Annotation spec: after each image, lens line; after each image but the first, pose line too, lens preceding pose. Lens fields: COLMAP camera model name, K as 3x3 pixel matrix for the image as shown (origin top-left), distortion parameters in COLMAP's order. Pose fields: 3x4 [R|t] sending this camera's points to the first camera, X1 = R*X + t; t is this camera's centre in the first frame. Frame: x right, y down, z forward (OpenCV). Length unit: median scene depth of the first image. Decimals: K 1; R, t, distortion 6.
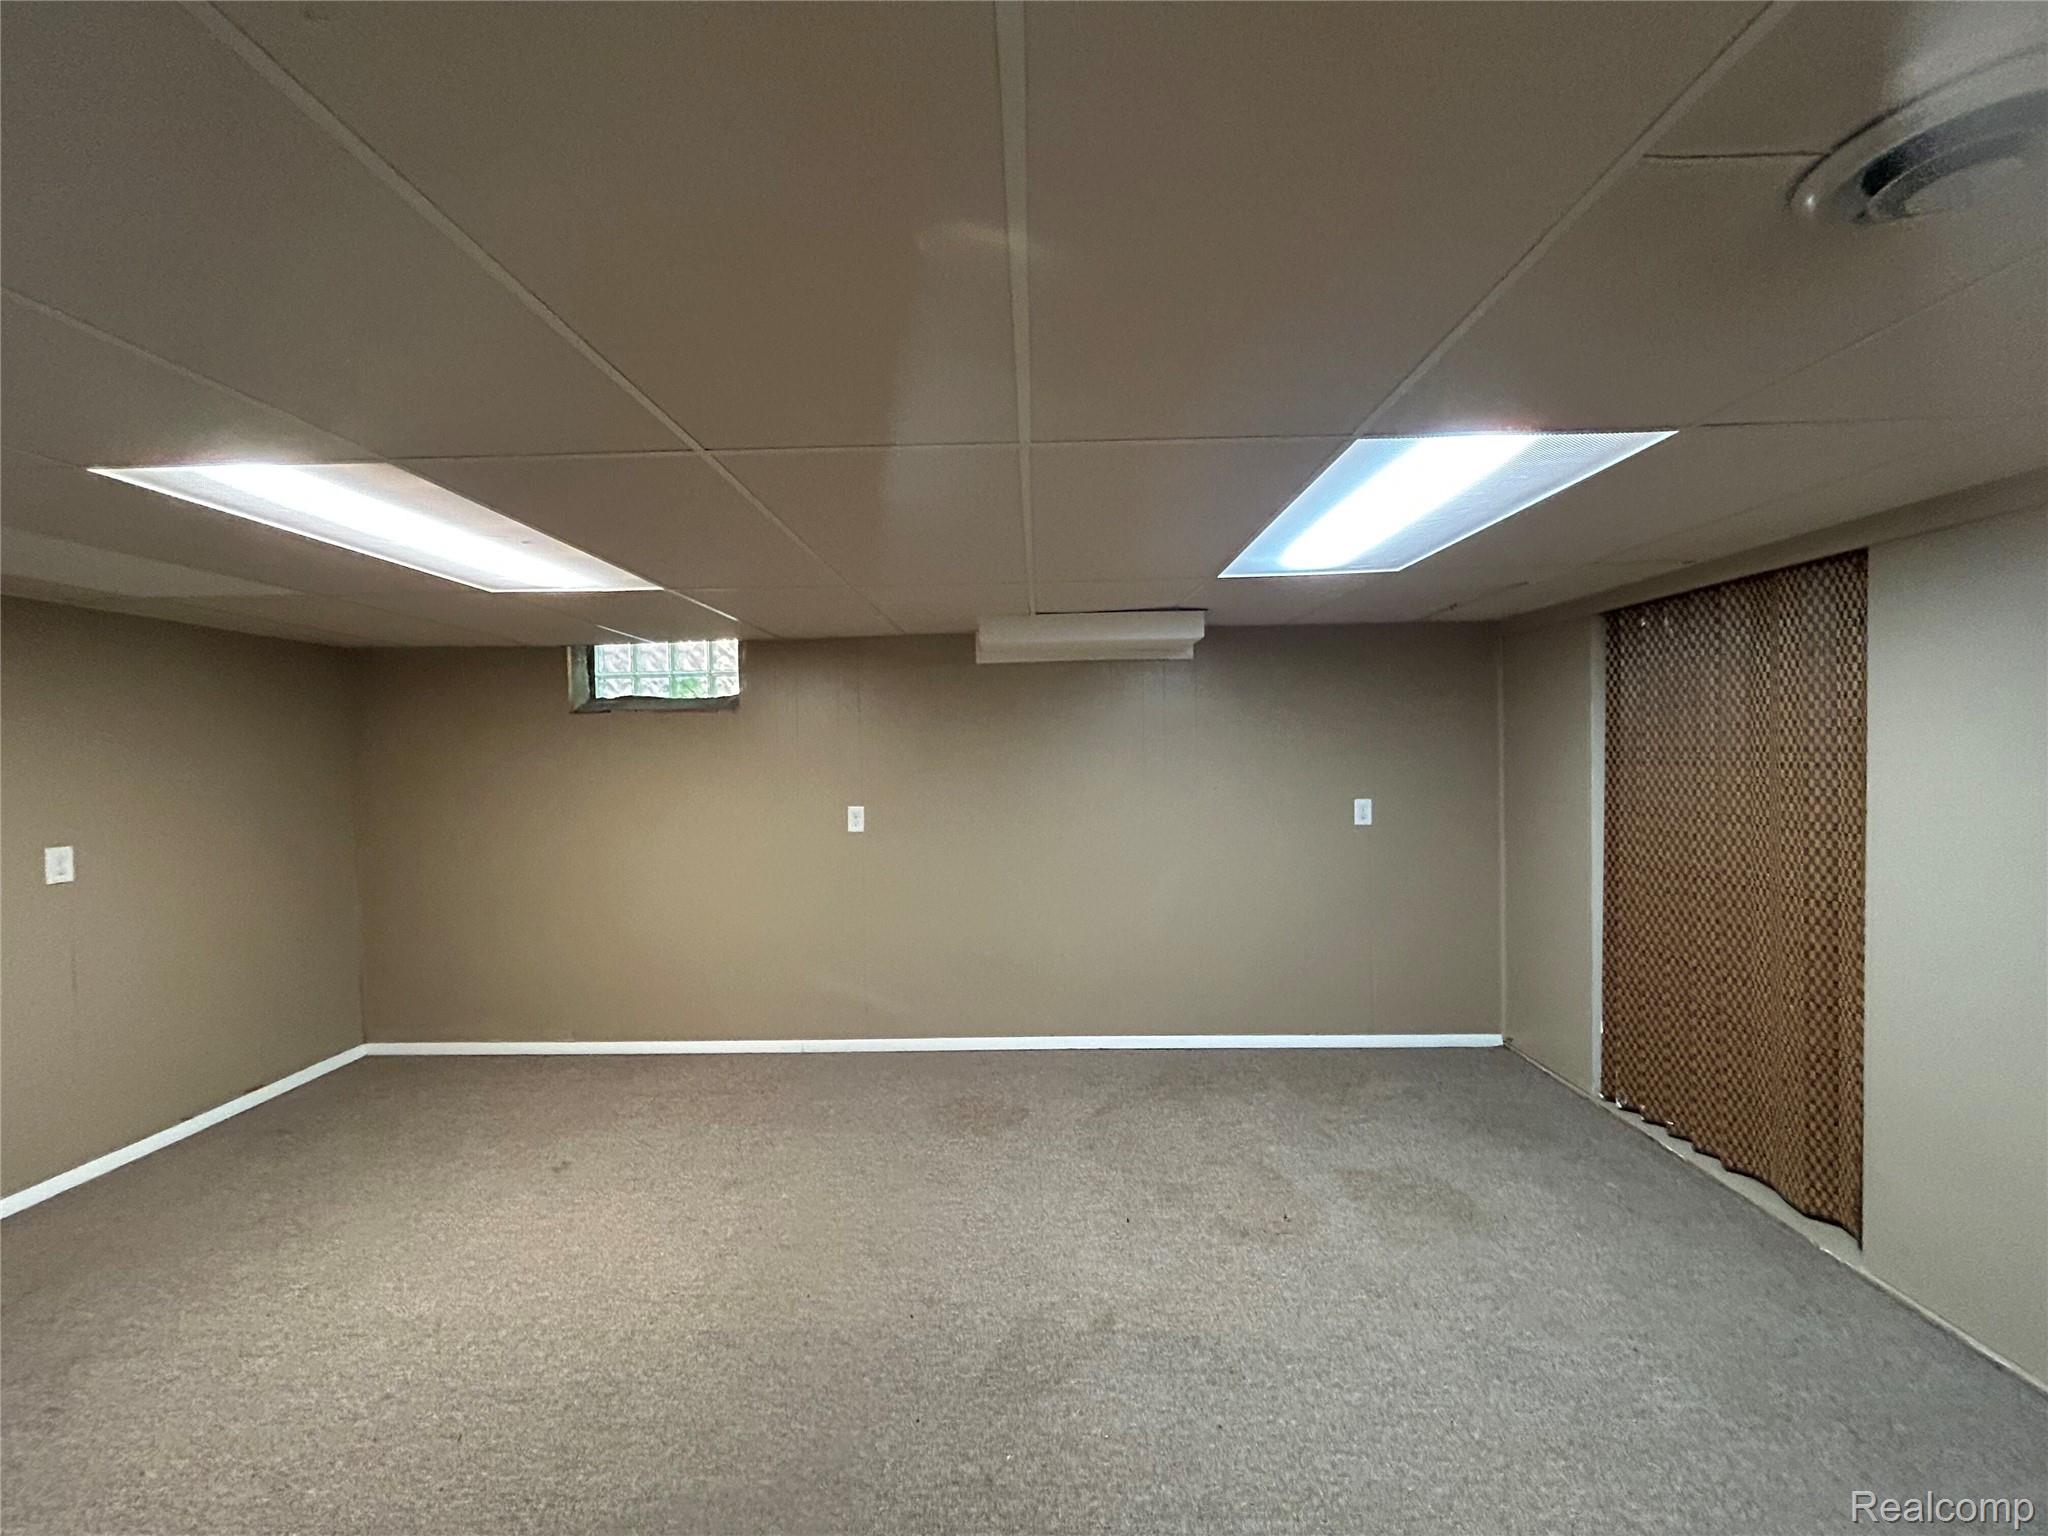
lens RADIAL K [[827.2, 0, 1036.1], [0, 827.2, 764.9], [0, 0, 1]] dist [-0.008579, 0.002271]
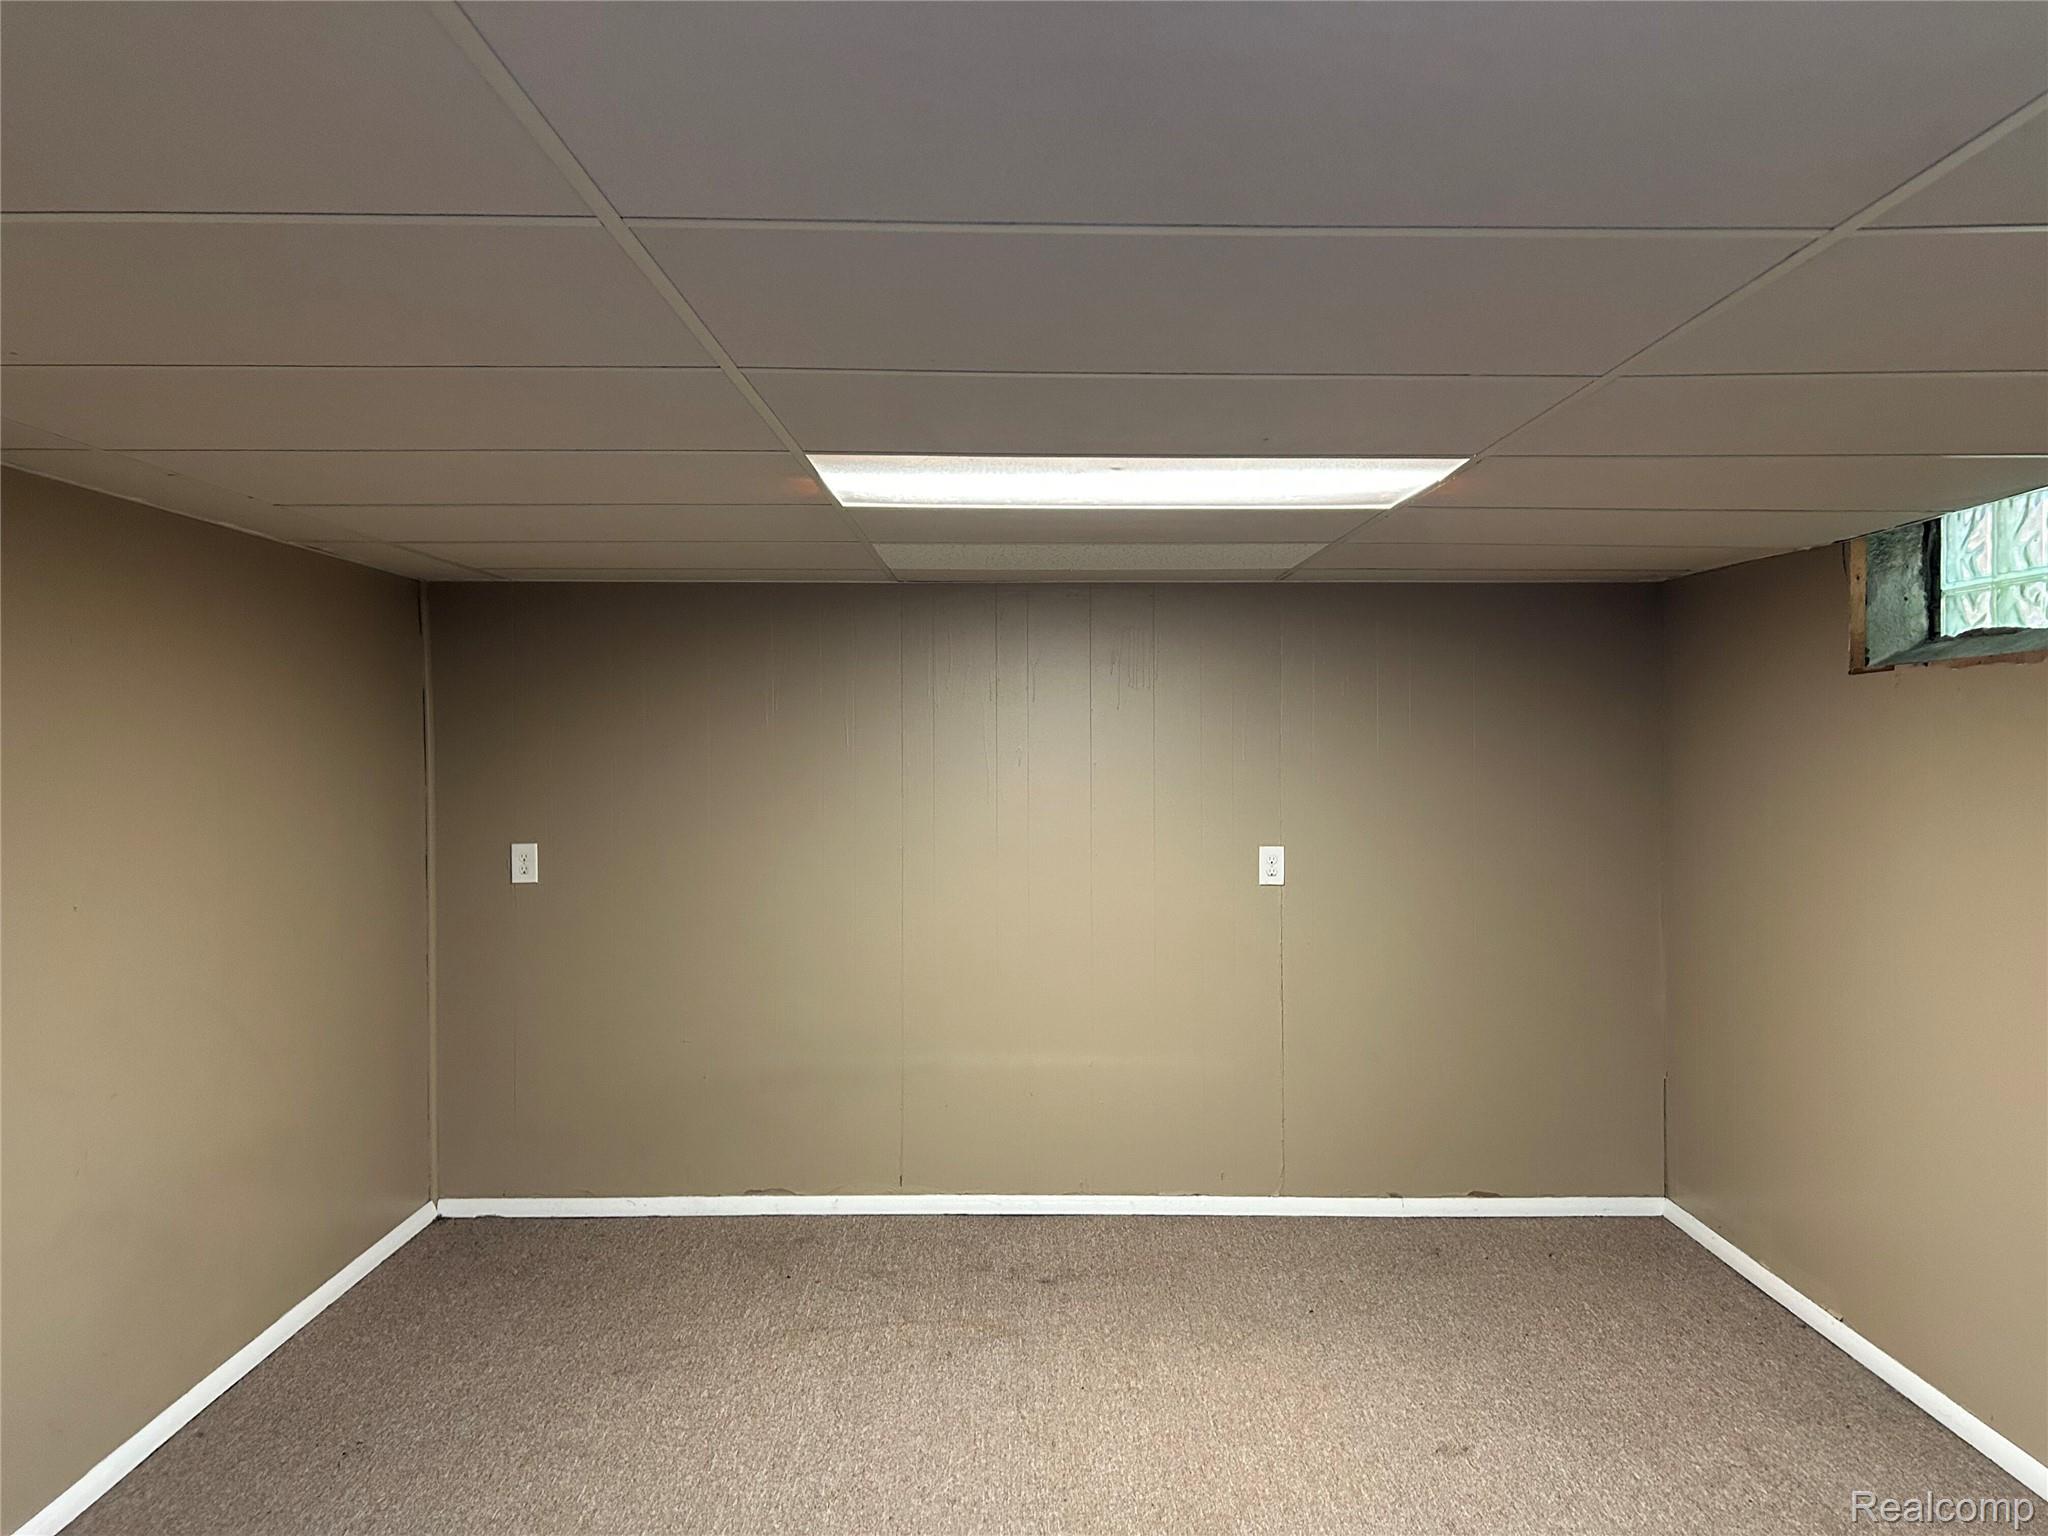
lens RADIAL K [[1544.9, 0, 1033.3], [0, 1544.9, 761.1], [0, 0, 1]] dist [0.035912, -0.032624]
pose [[0.021535, 0.023261, -0.999497, 0.369211], [-0.018390, 0.999569, 0.022866, -0.020703], [0.999599, 0.017888, 0.021953, 0.464841]]
